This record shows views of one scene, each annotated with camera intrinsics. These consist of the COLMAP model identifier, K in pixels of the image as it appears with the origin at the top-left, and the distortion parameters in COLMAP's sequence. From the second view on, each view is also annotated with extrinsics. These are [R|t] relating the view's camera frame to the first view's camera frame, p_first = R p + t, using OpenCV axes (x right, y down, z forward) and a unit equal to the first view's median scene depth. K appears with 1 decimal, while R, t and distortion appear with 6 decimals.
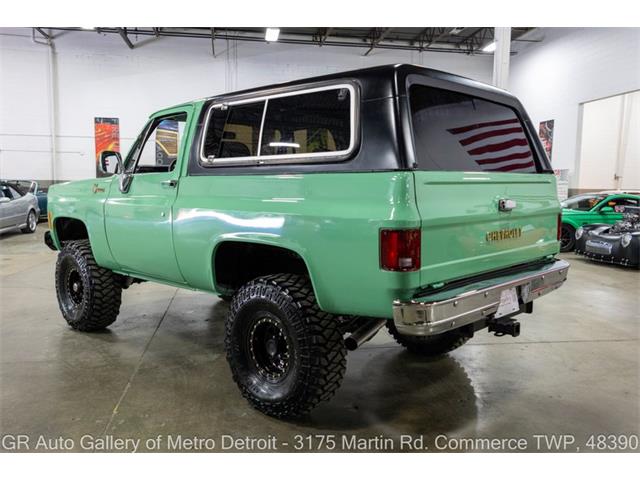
lens RADIAL K [[527.3, 0, 330.5], [0, 527.3, 249.6], [0, 0, 1]] dist [-0.005081, -0.011502]
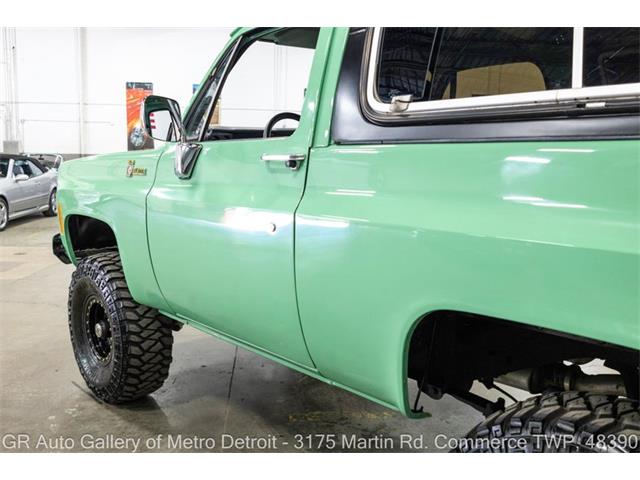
lens RADIAL K [[527.3, 0, 313.2], [0, 527.3, 234.3], [0, 0, 1]] dist [-0.005081, -0.011502]
pose [[0.996844, 0.008837, -0.078893, -0.194091], [-0.007012, 0.999702, 0.023389, -0.057529], [0.079077, -0.022762, 0.996609, 0.424912]]
